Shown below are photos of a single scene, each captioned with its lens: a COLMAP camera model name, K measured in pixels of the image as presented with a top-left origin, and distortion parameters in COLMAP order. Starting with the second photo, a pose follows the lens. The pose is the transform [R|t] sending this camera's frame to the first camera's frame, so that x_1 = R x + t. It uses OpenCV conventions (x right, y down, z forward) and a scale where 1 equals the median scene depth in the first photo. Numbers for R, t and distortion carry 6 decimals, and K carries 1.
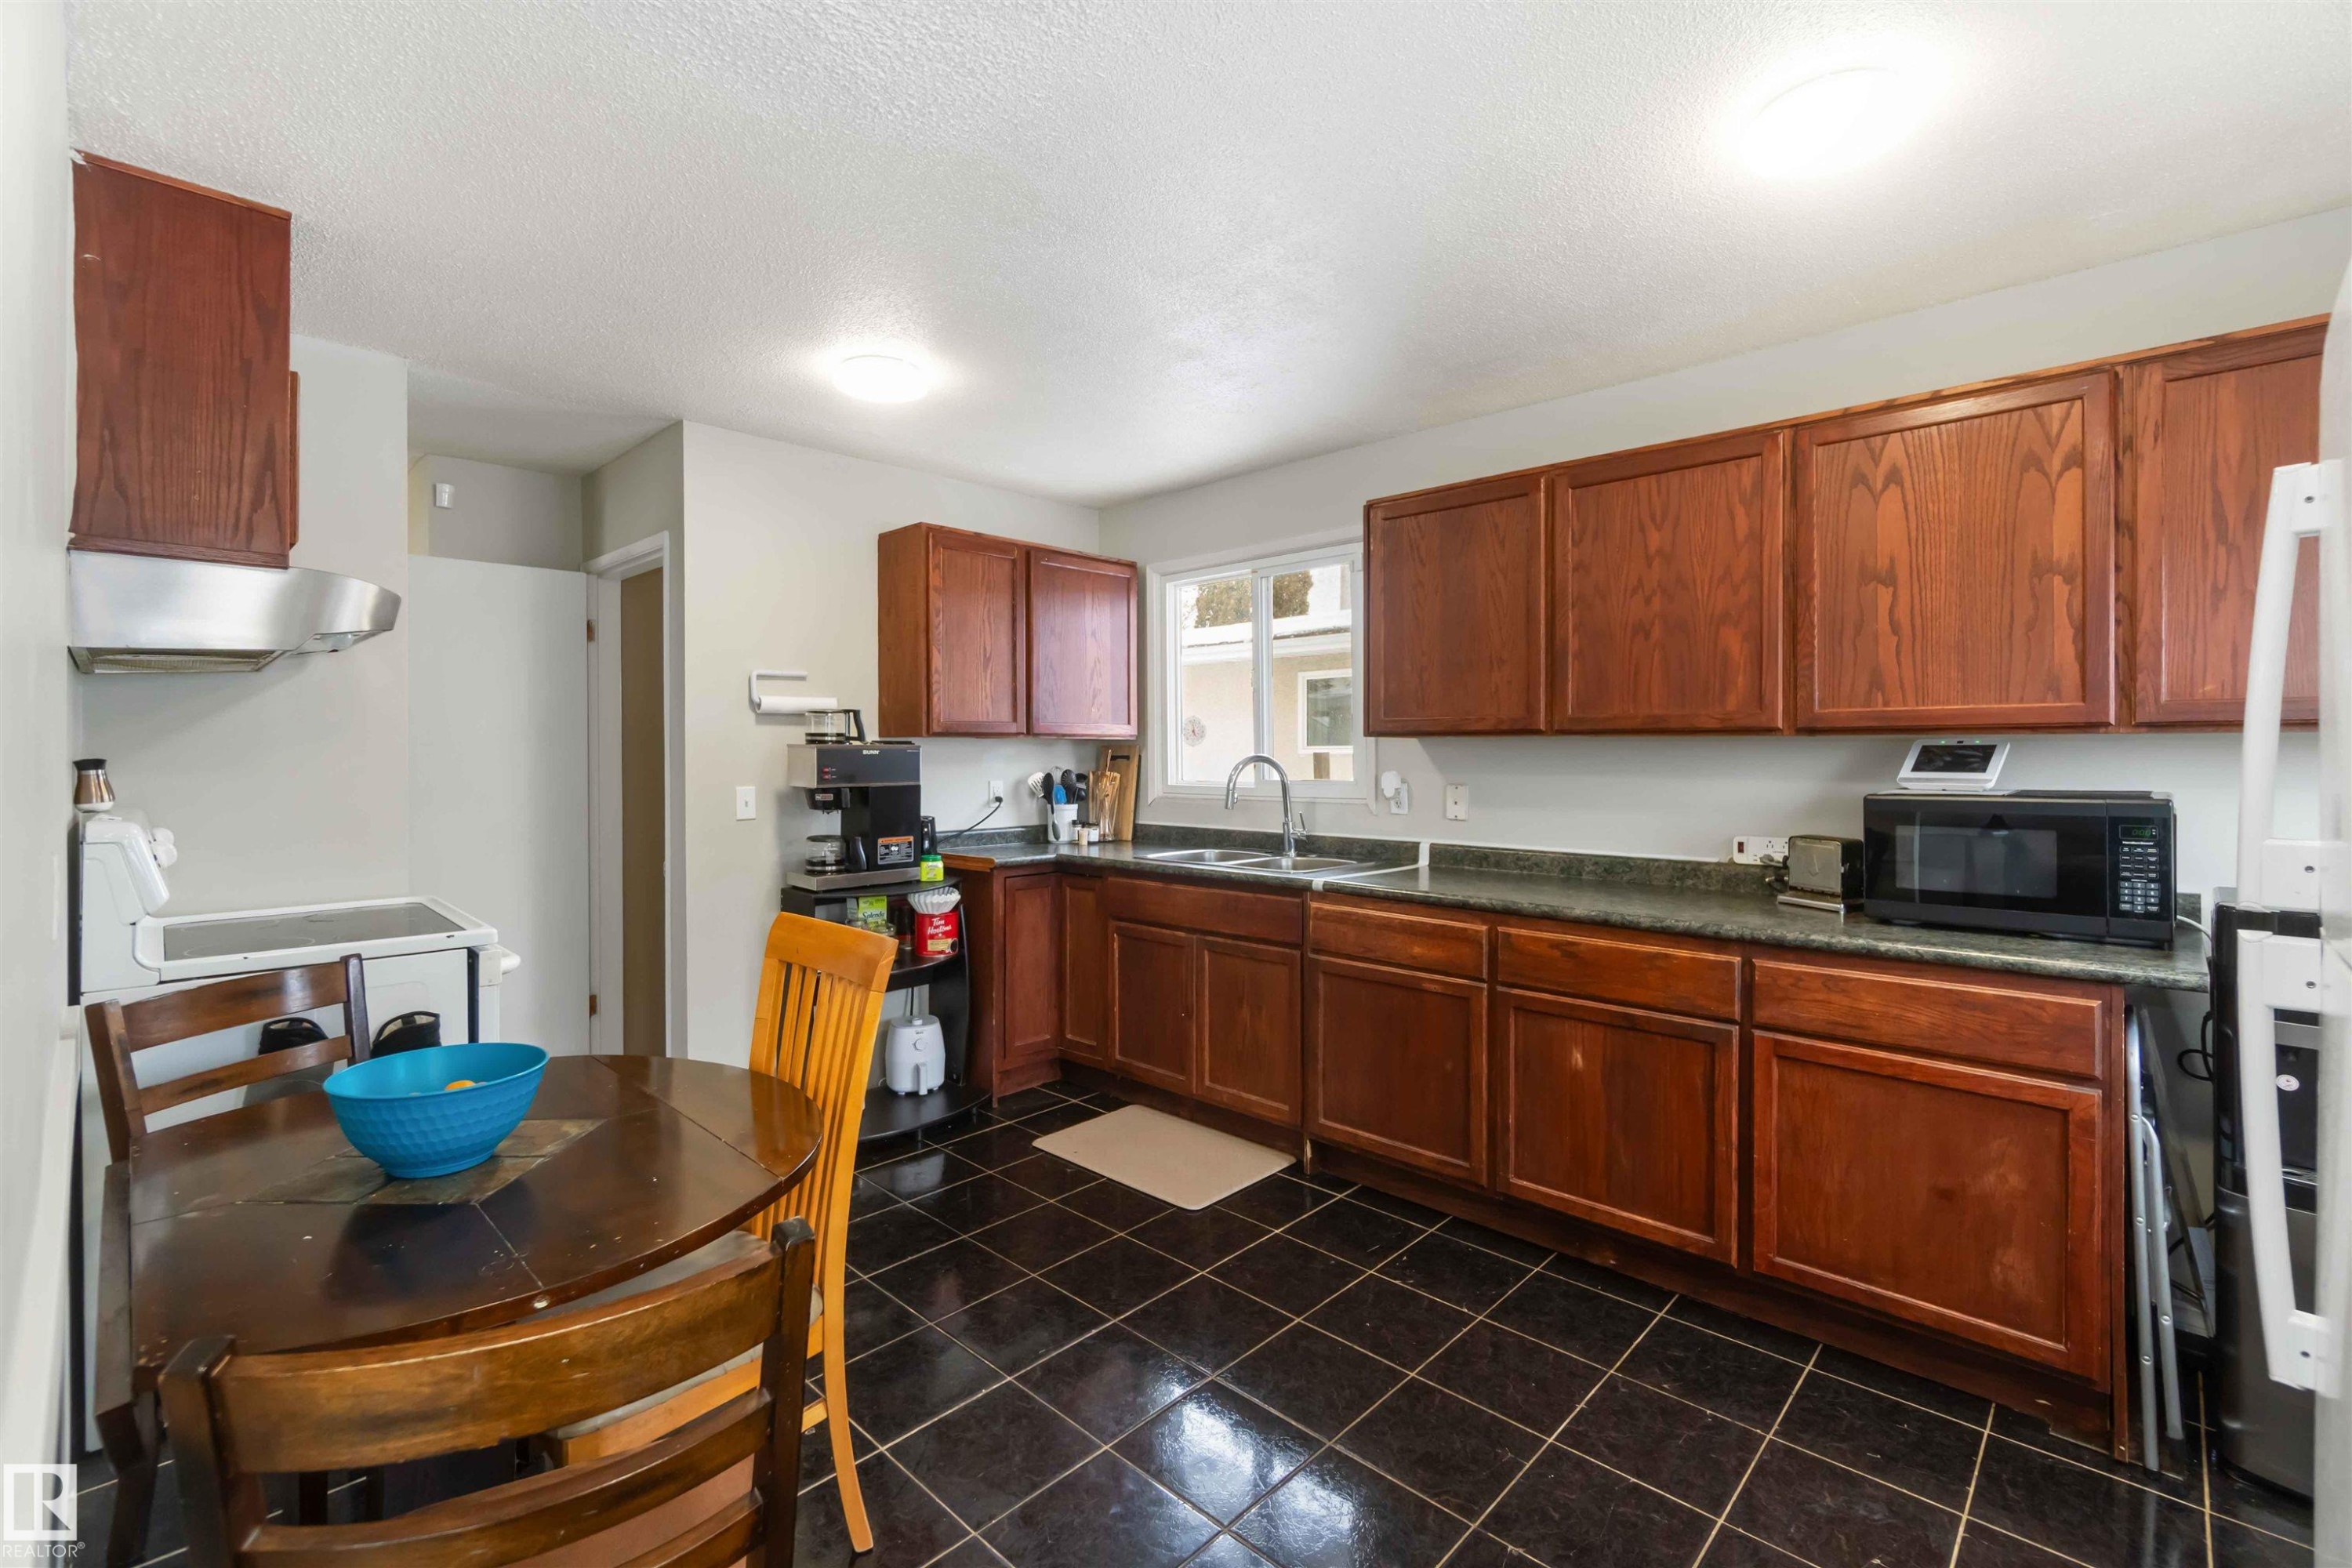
lens RADIAL K [[1025.6, 0, 1171.8], [0, 1025.6, 758.9], [0, 0, 1]] dist [-0.001073, -0.000203]
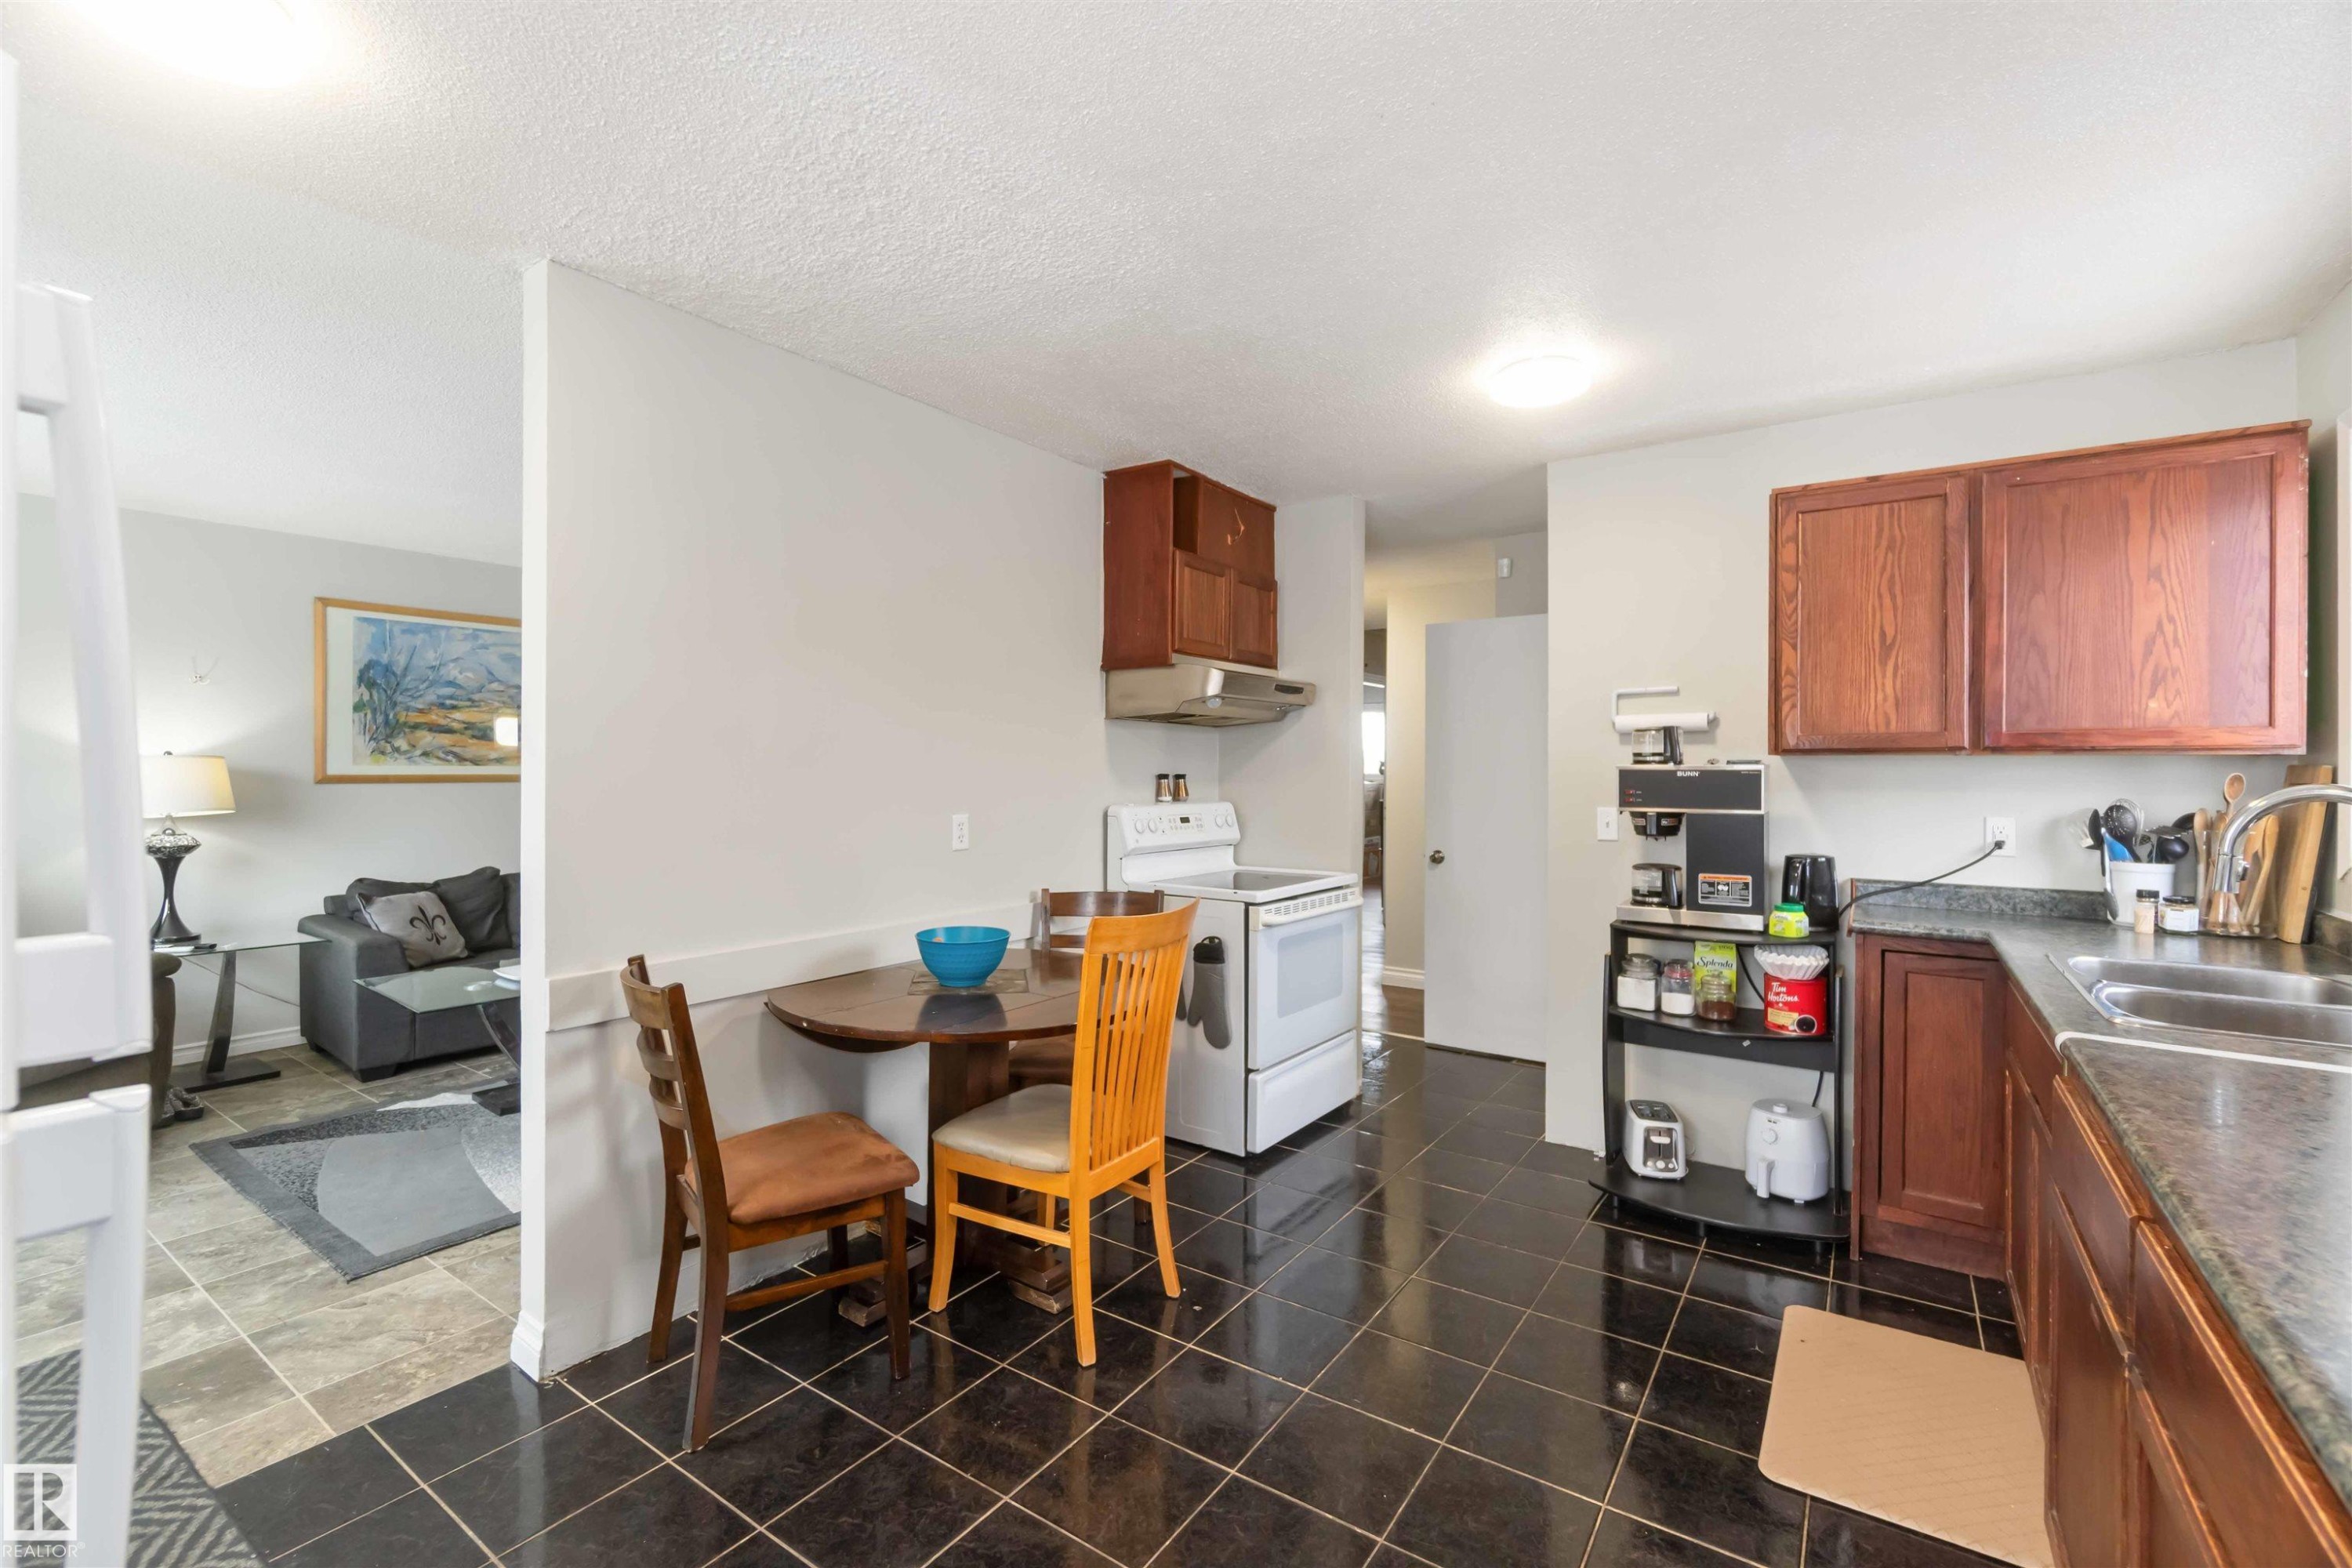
lens RADIAL K [[1011.6, 0, 1175.0], [0, 1011.6, 770.5], [0, 0, 1]] dist [-0.000495, 0.000088]
pose [[0.158472, 0.005111, -0.987350, 0.546748], [-0.010019, 0.999943, 0.003568, -0.008732], [0.987313, 0.009327, 0.158514, 0.478738]]
